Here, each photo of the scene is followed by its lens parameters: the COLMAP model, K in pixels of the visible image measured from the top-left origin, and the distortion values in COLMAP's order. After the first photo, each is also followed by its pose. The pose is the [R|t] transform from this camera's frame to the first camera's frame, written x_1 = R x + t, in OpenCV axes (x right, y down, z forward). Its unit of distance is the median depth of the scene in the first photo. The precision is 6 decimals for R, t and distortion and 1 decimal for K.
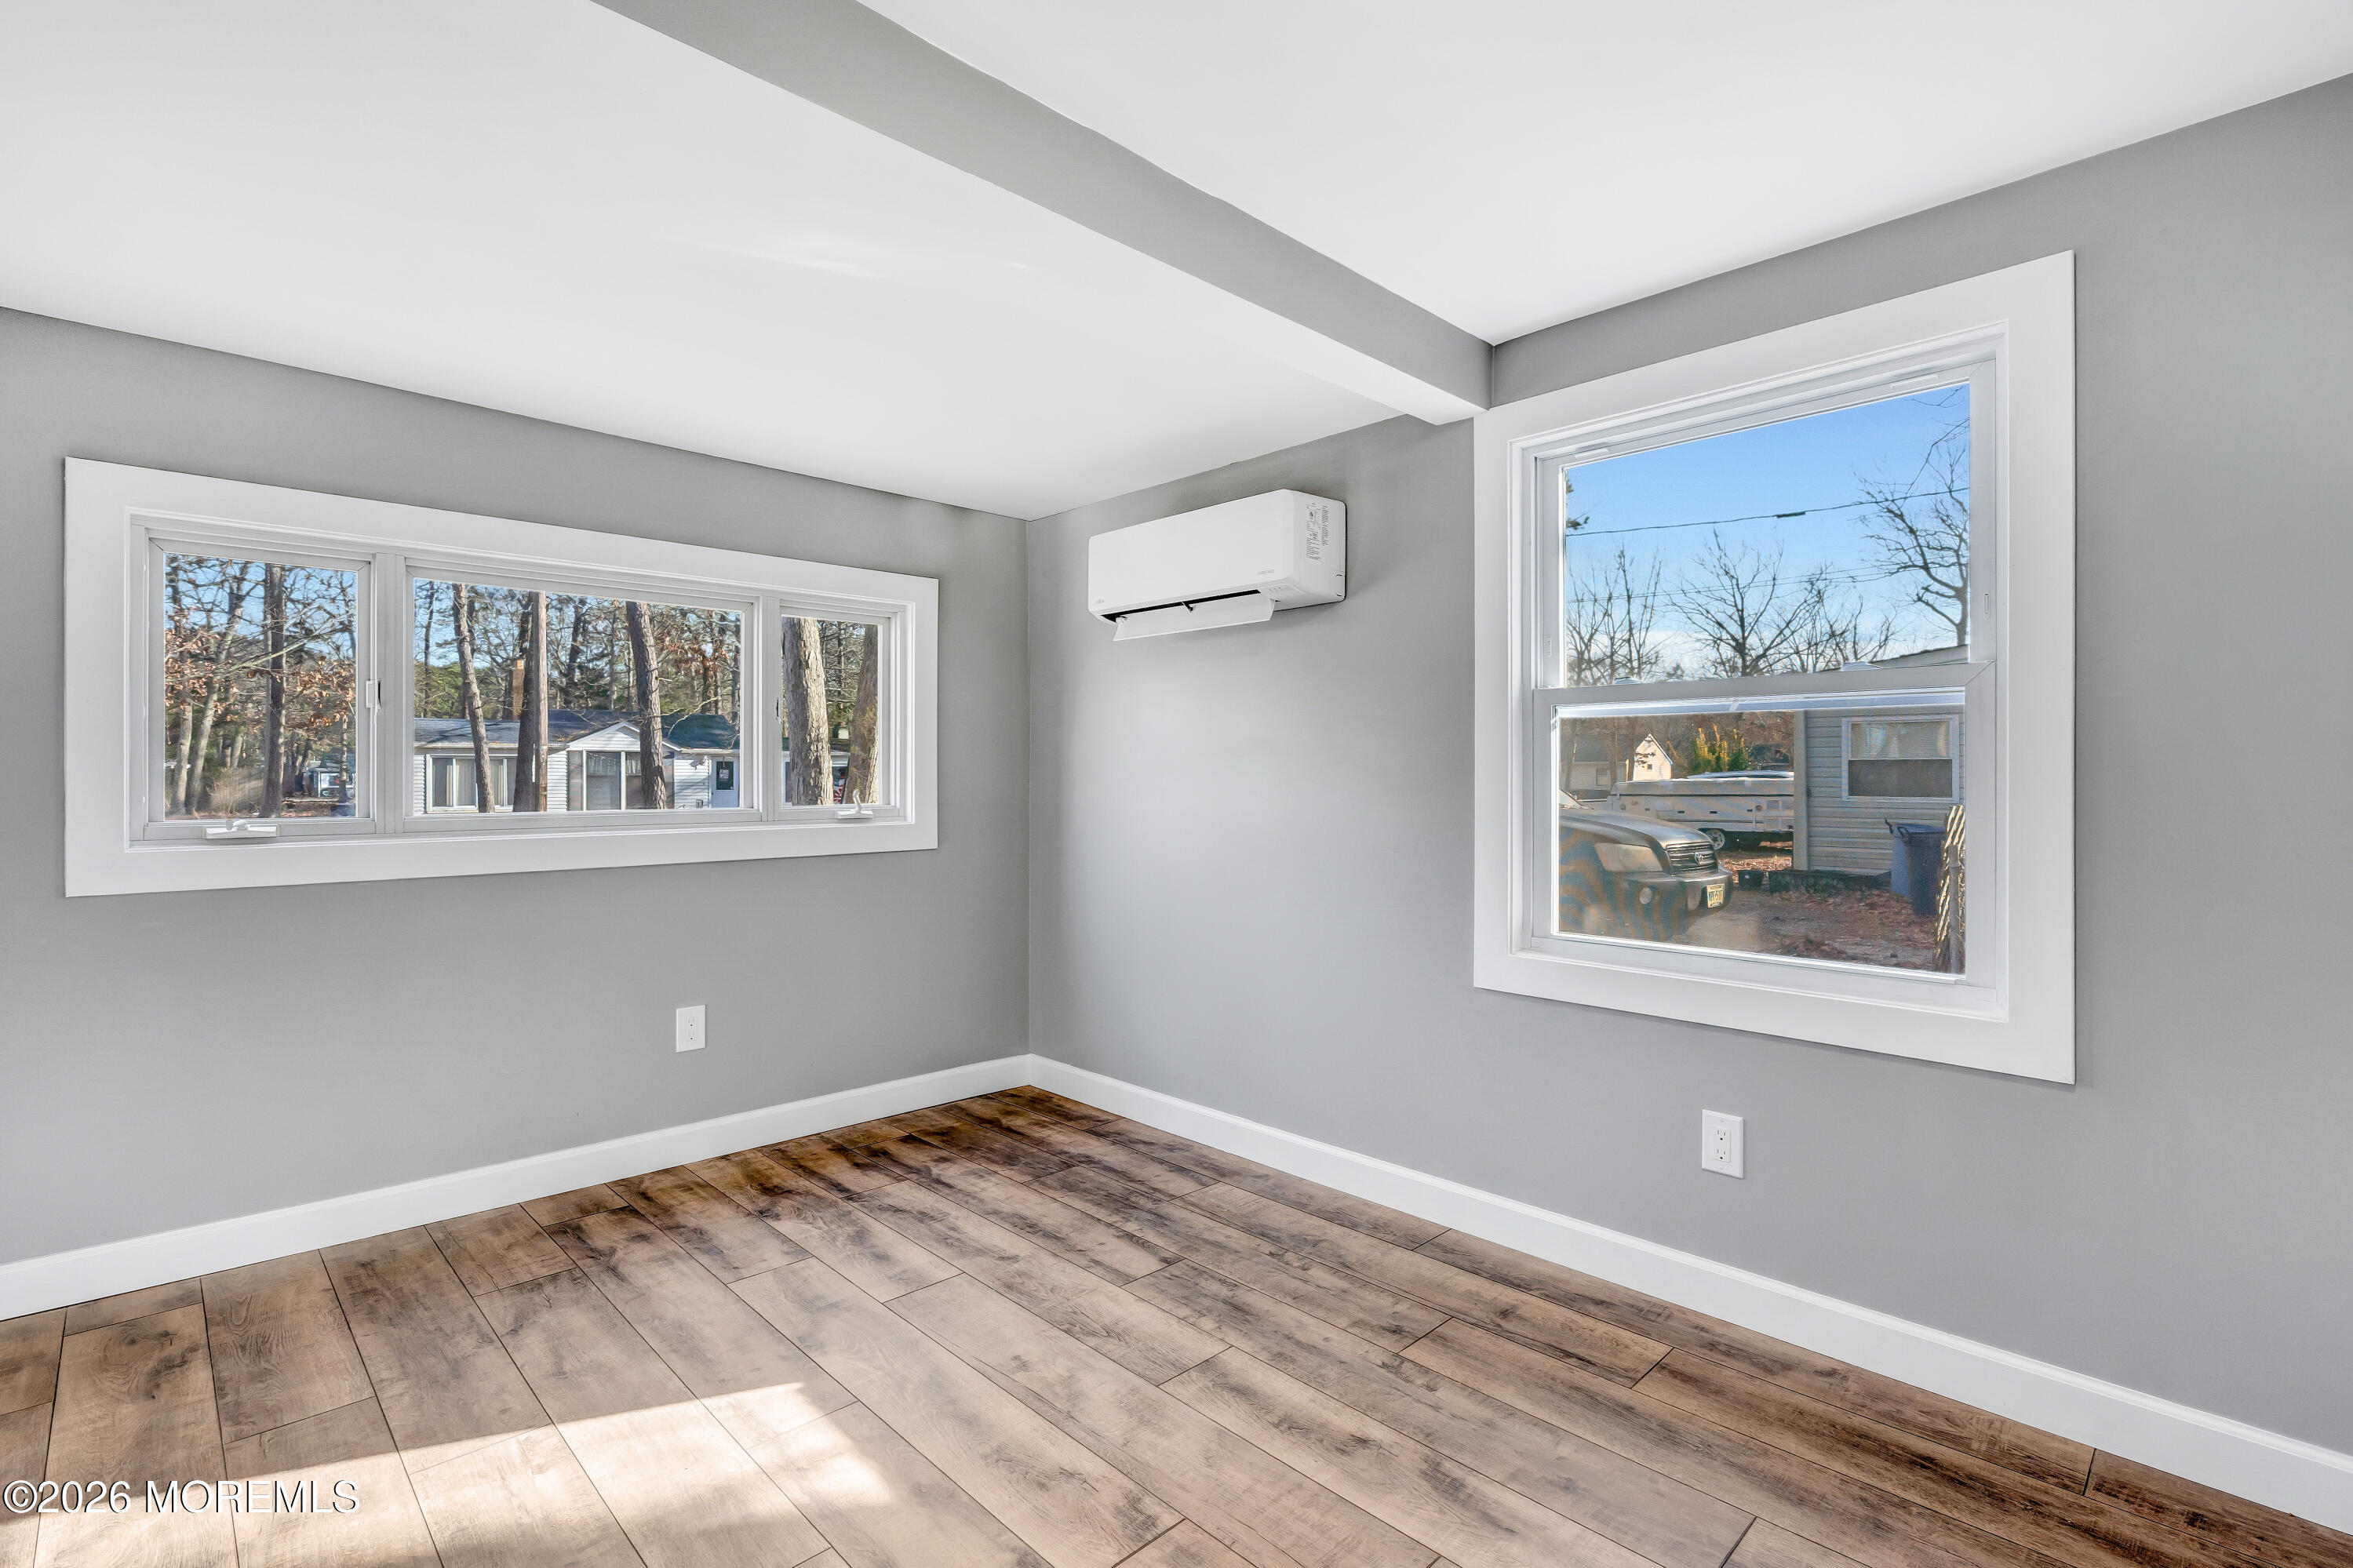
lens RADIAL K [[1072.4, 0, 1174.4], [0, 1072.4, 783.9], [0, 0, 1]] dist [-0.007479, 0.002126]
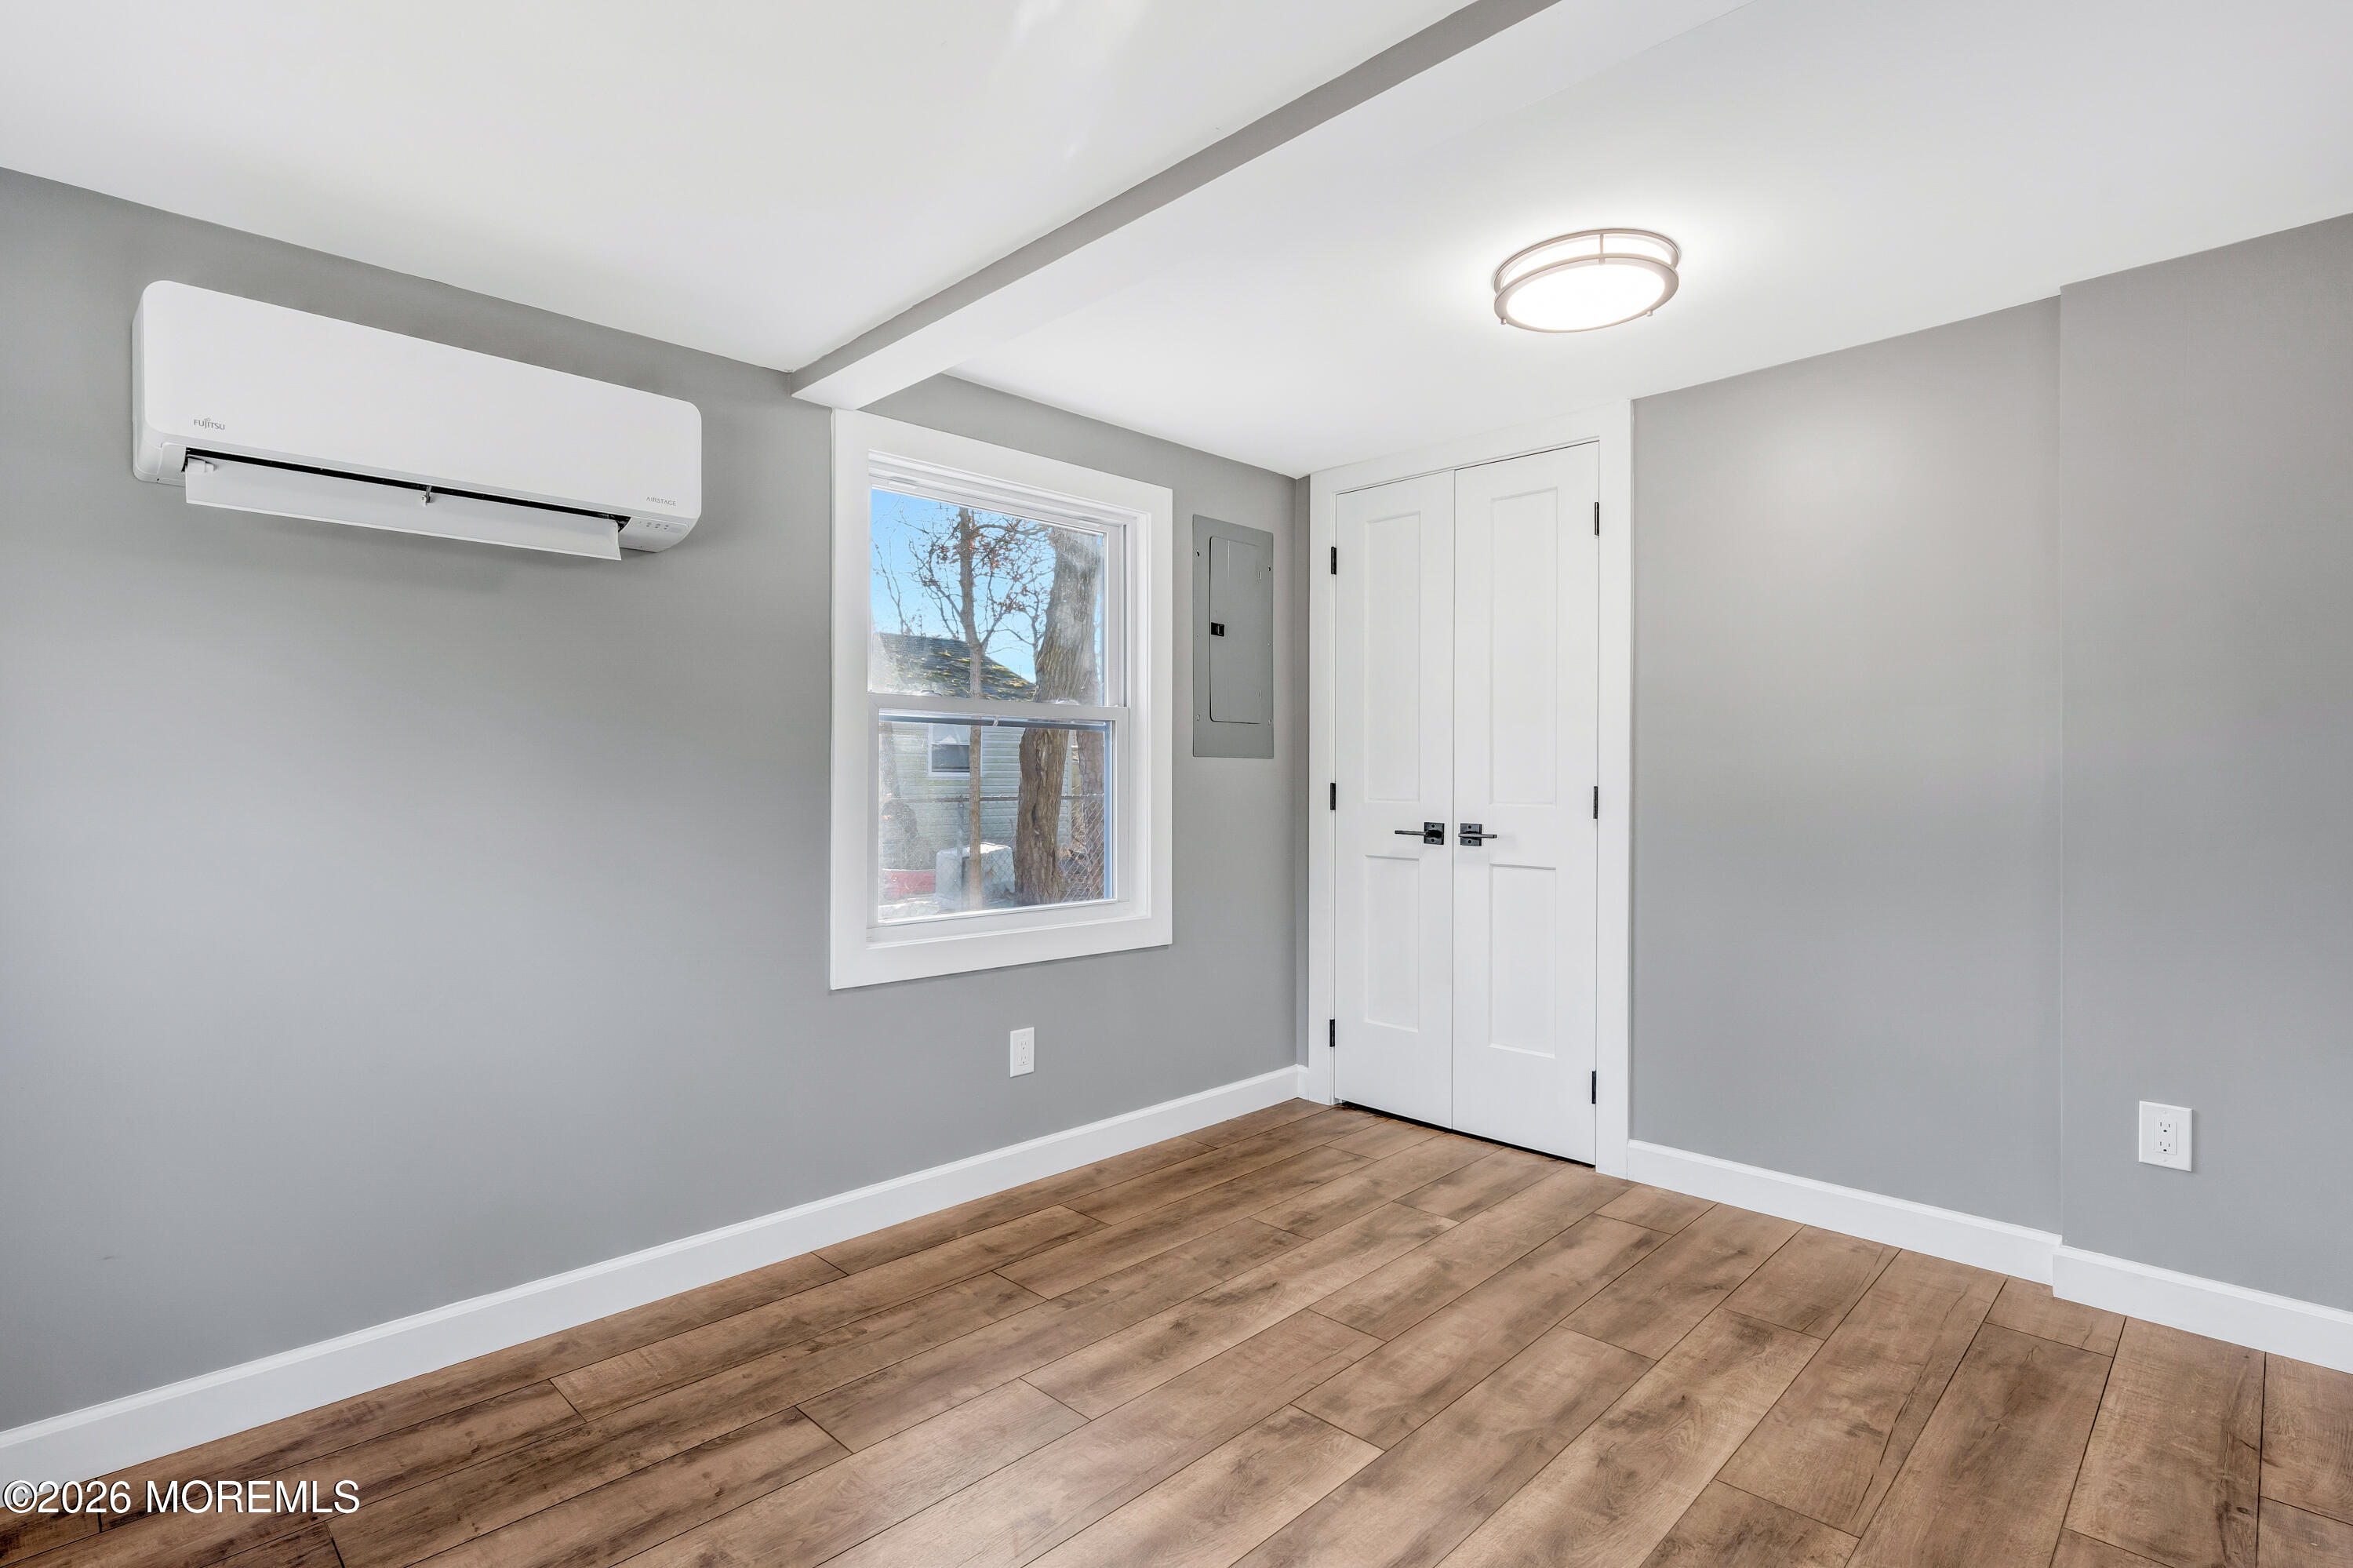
lens RADIAL K [[1133.8, 0, 1174.4], [0, 1133.8, 775.4], [0, 0, 1]] dist [-0.004225, -0.000436]
pose [[-0.017180, 0.002745, 0.999849, -0.890031], [0.003968, 0.999989, -0.002677, -0.002902], [-0.999845, 0.003921, -0.017191, 0.823392]]
